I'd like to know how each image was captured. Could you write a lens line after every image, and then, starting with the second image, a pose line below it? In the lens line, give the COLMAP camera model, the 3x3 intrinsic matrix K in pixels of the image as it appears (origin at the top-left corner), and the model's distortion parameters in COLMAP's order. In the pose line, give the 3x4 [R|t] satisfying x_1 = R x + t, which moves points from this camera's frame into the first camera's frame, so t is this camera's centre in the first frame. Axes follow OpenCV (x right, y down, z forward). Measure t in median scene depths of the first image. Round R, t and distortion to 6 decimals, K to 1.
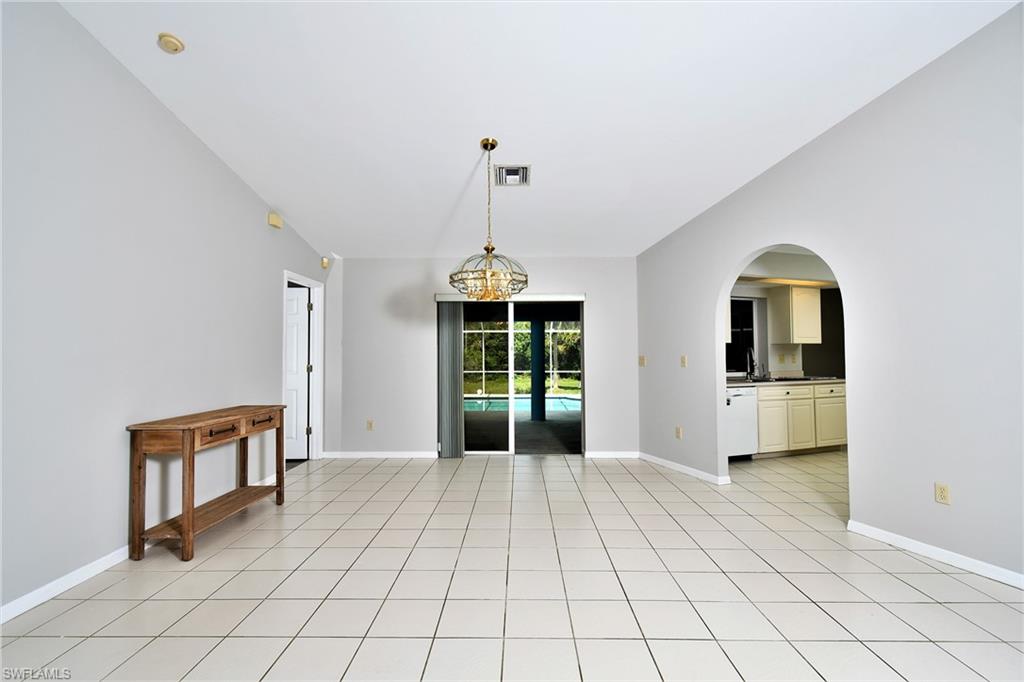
lens RADIAL K [[458.4, 0, 506.0], [0, 458.4, 344.1], [0, 0, 1]] dist [0.003678, -0.000134]
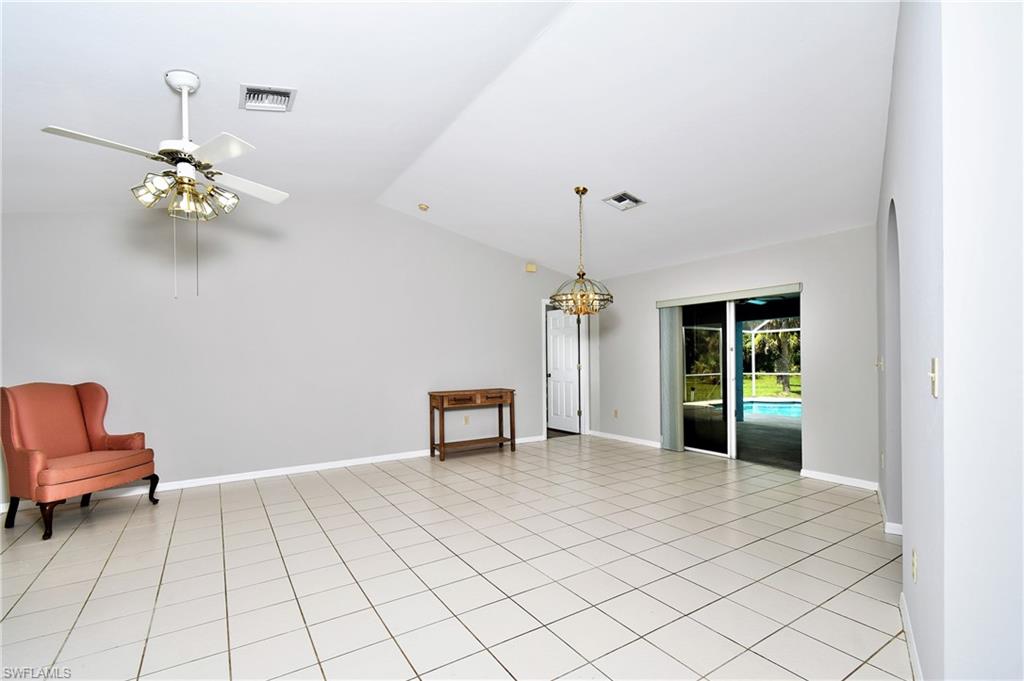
lens RADIAL K [[458.4, 0, 507.4], [0, 458.4, 358.2], [0, 0, 1]] dist [0.003678, -0.000134]
pose [[0.557544, -0.000758, -0.830147, 0.909945], [0.026167, 0.999519, 0.016662, -0.001576], [0.829735, -0.031012, 0.557295, 0.113446]]
